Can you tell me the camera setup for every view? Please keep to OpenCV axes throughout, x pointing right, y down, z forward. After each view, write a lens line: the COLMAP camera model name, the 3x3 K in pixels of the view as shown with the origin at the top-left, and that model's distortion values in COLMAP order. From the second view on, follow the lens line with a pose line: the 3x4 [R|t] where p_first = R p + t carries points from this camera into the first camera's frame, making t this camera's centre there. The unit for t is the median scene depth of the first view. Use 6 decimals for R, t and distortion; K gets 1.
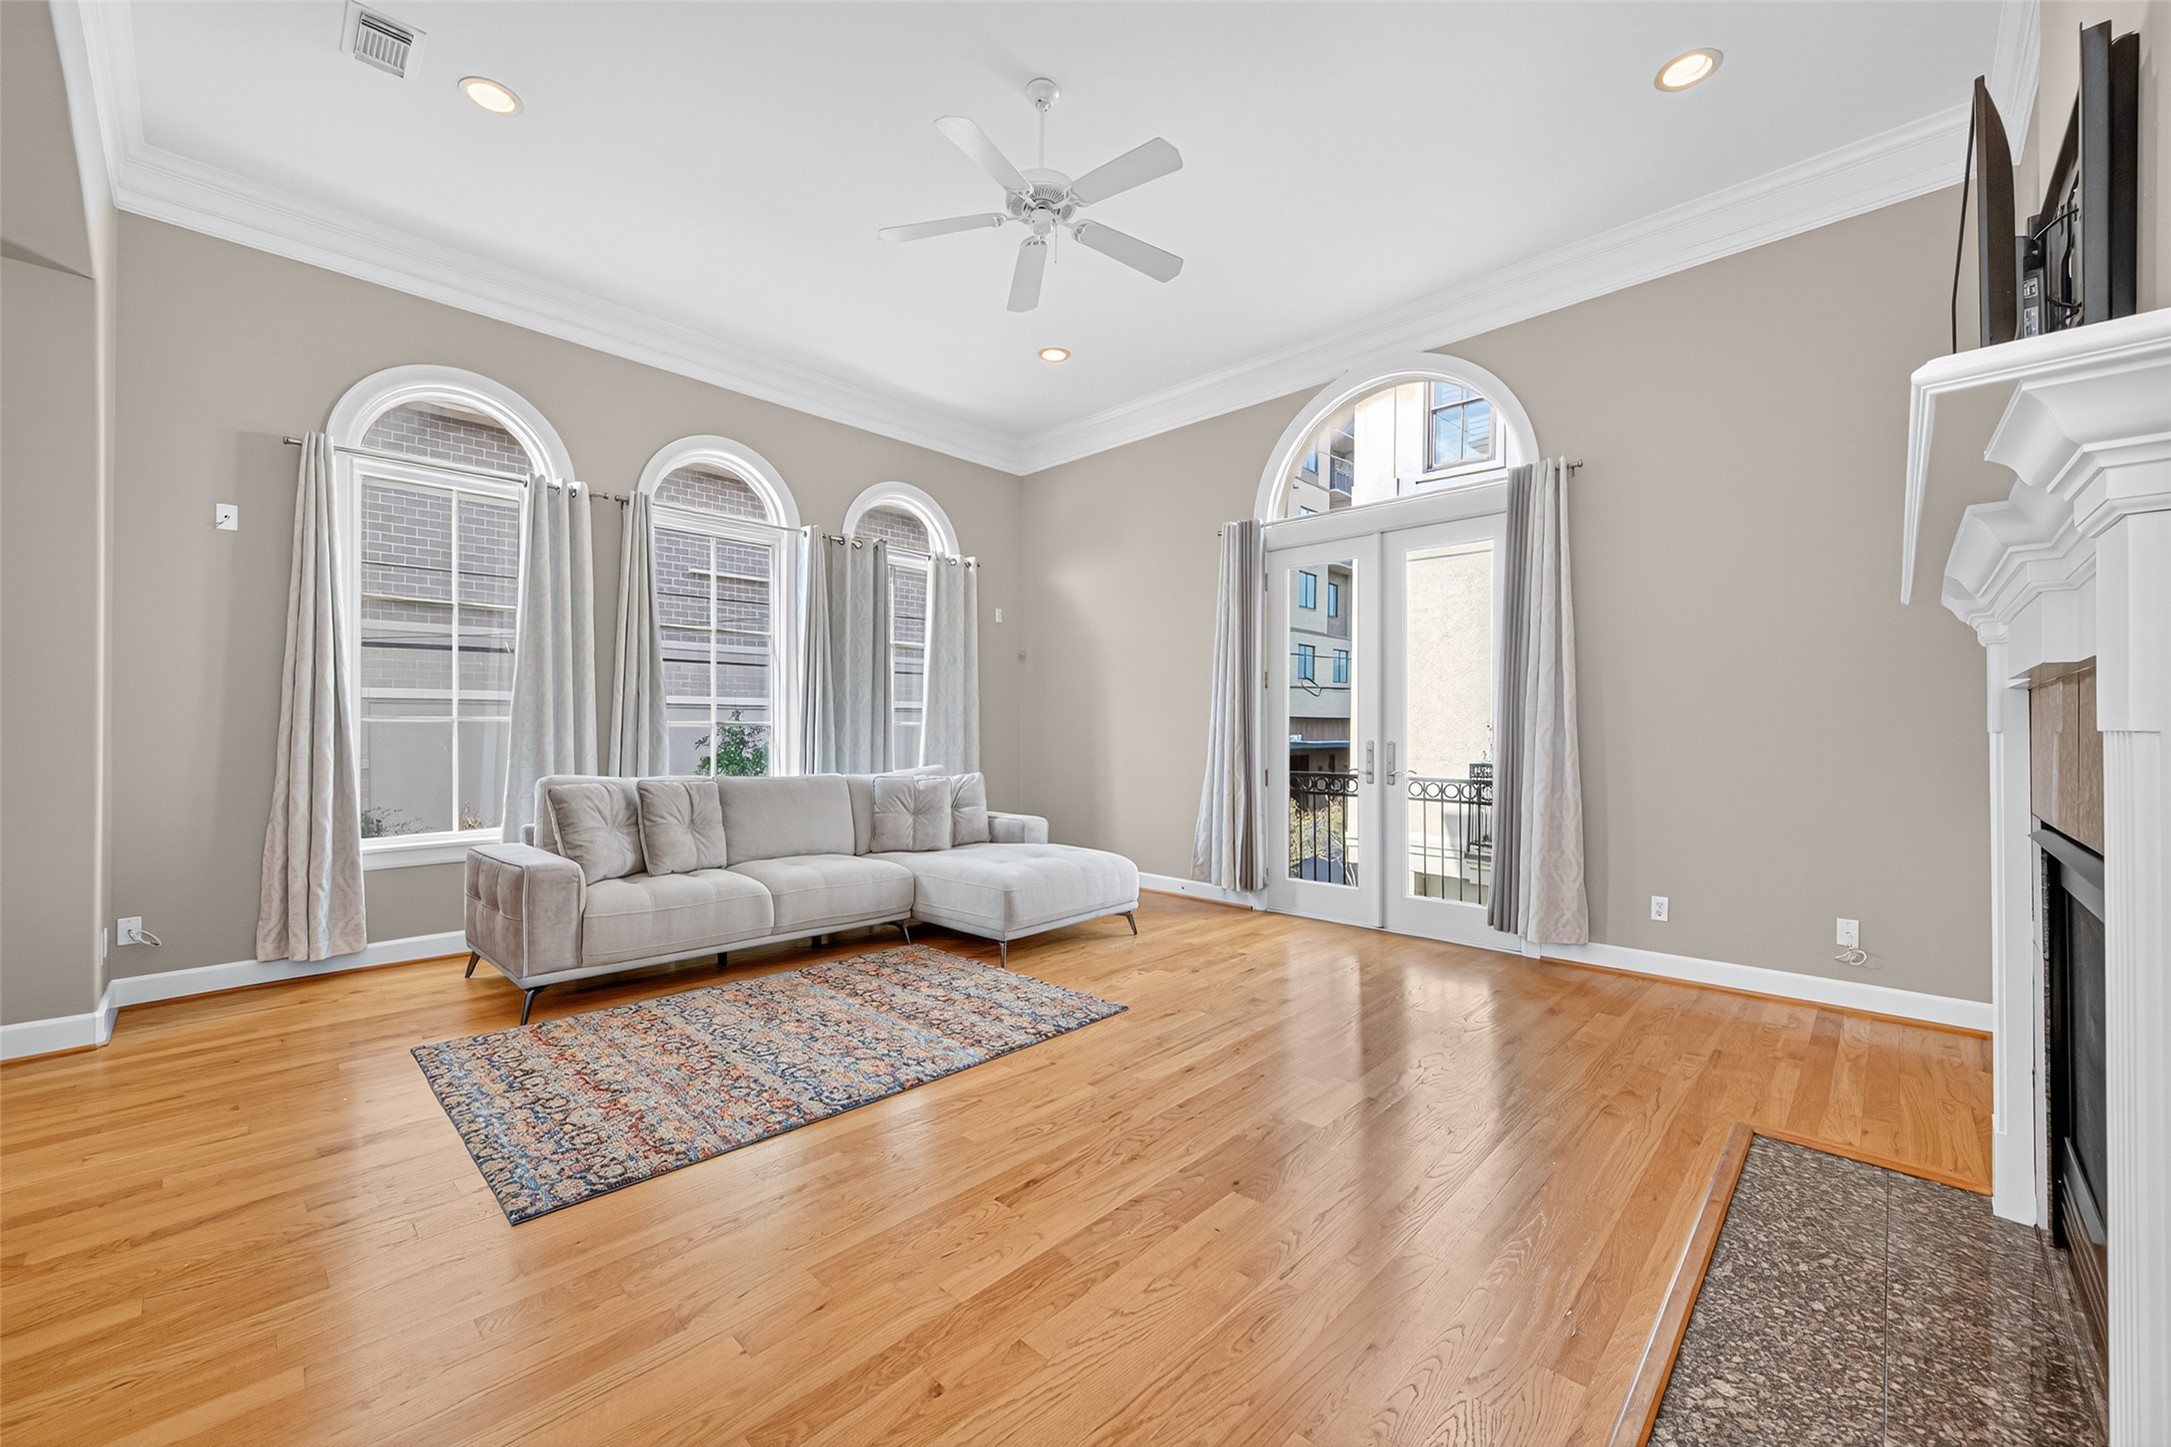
lens RADIAL K [[845.8, 0, 1095.2], [0, 845.8, 717.2], [0, 0, 1]] dist [0.000466, -0.000039]
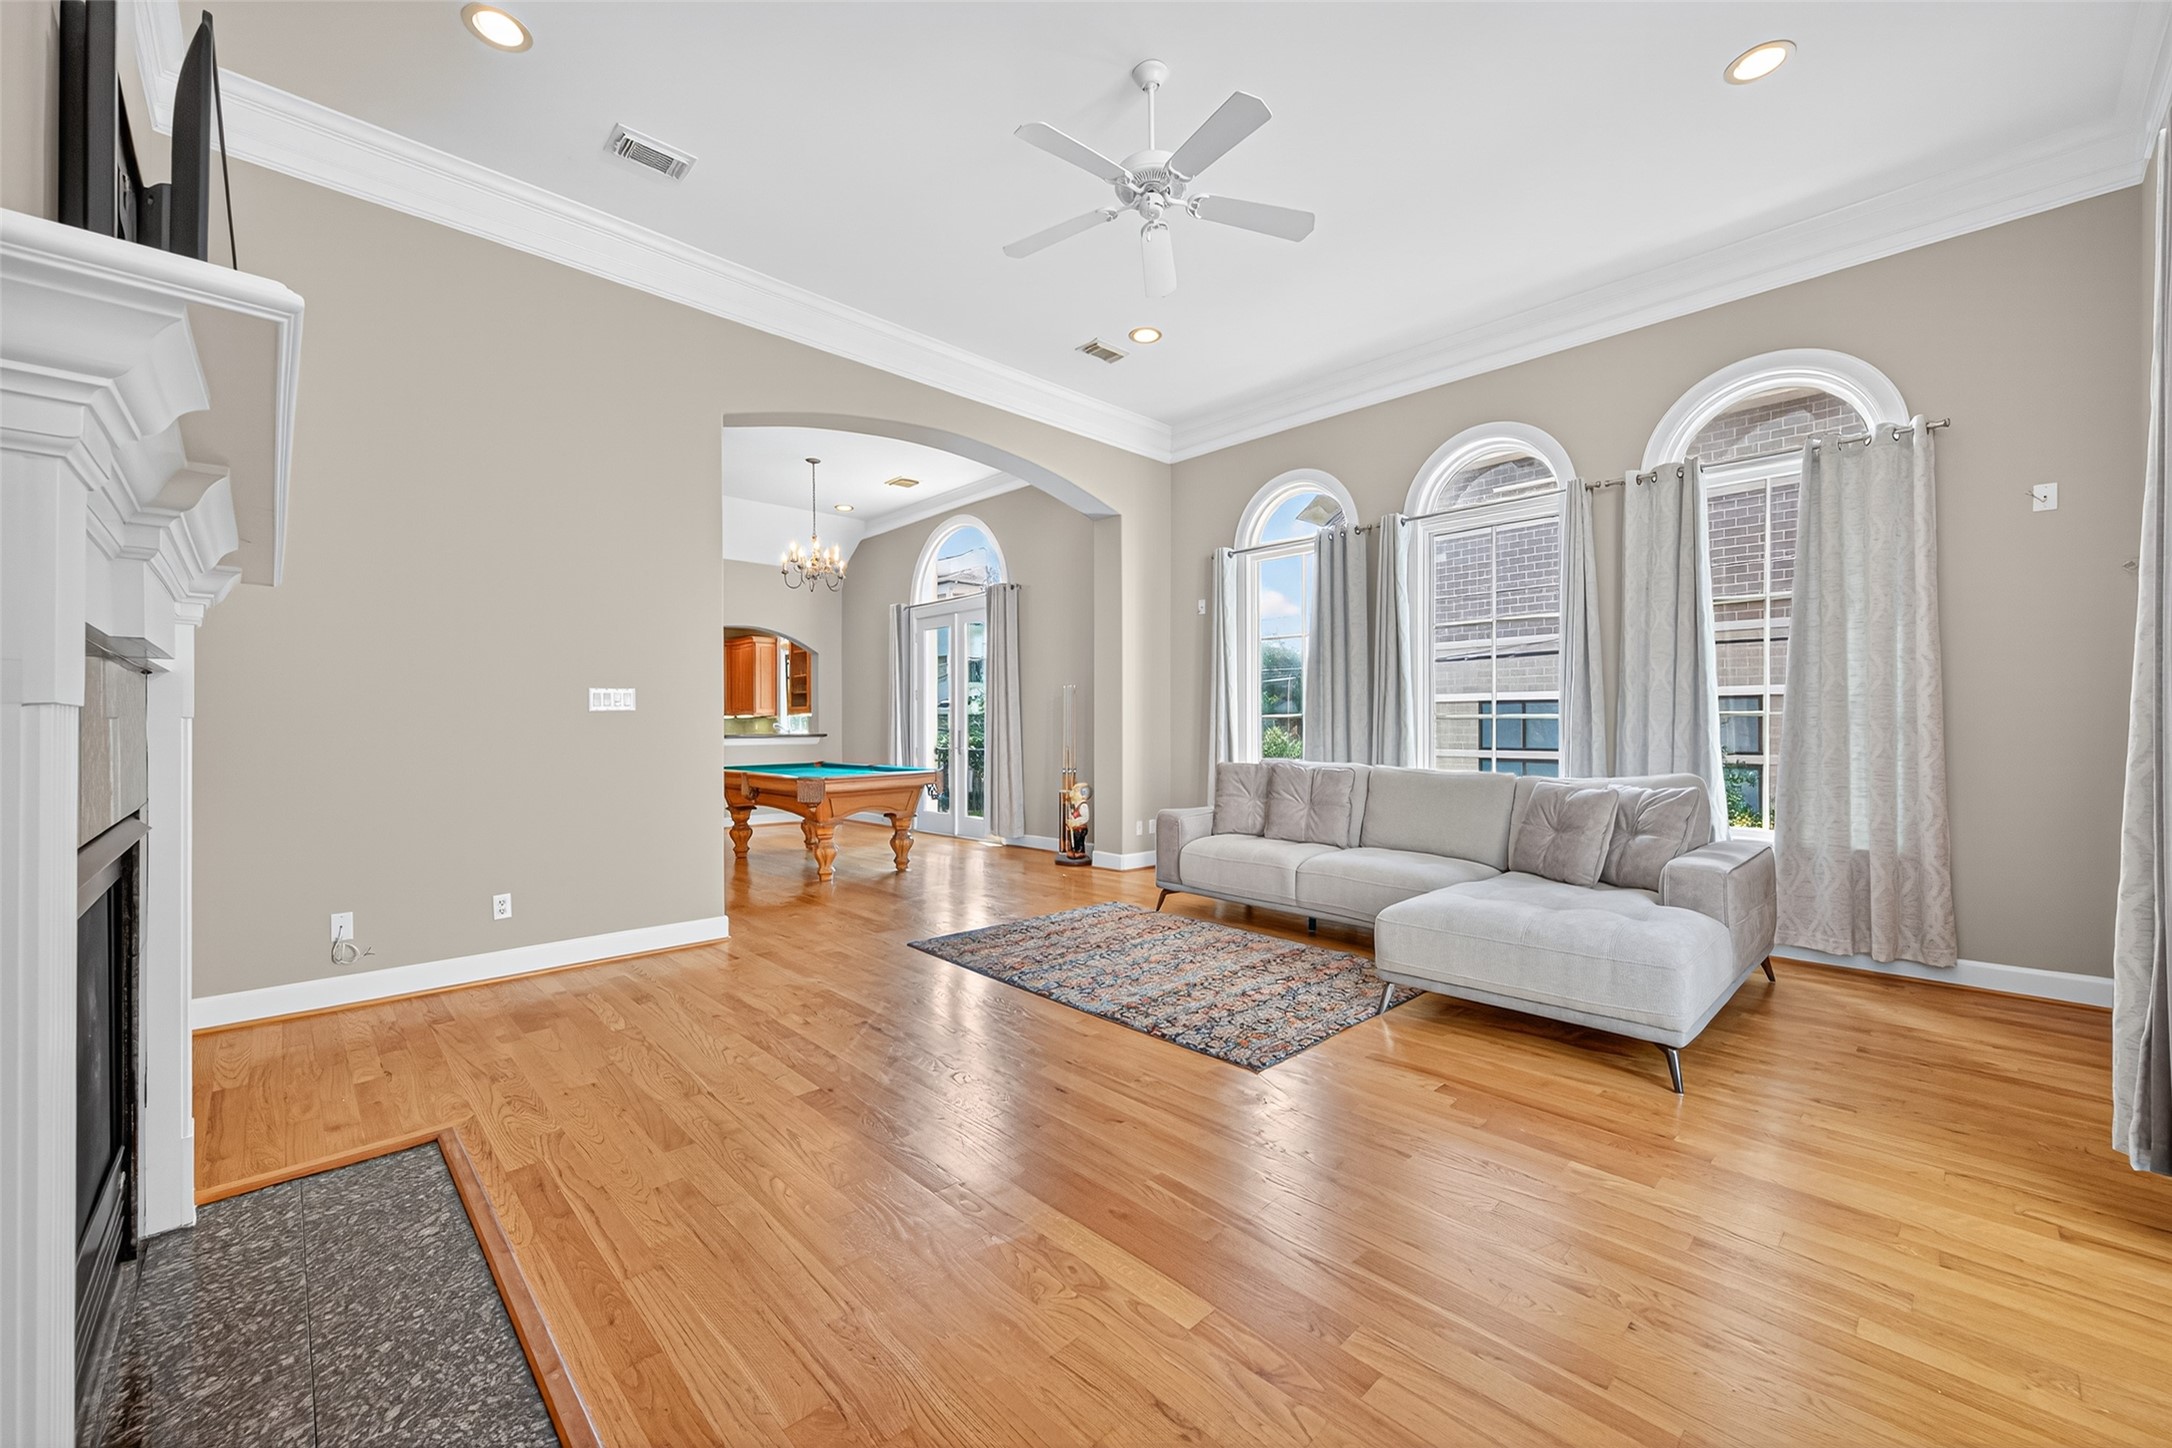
lens RADIAL K [[846.2, 0, 1096.0], [0, 846.2, 726.5], [0, 0, 1]] dist [0.000466, -0.000039]
pose [[-0.039822, 0.002994, -0.999202, 0.920333], [0.012416, 0.999920, 0.002502, 0.014889], [0.999130, -0.012307, -0.039856, 0.960423]]
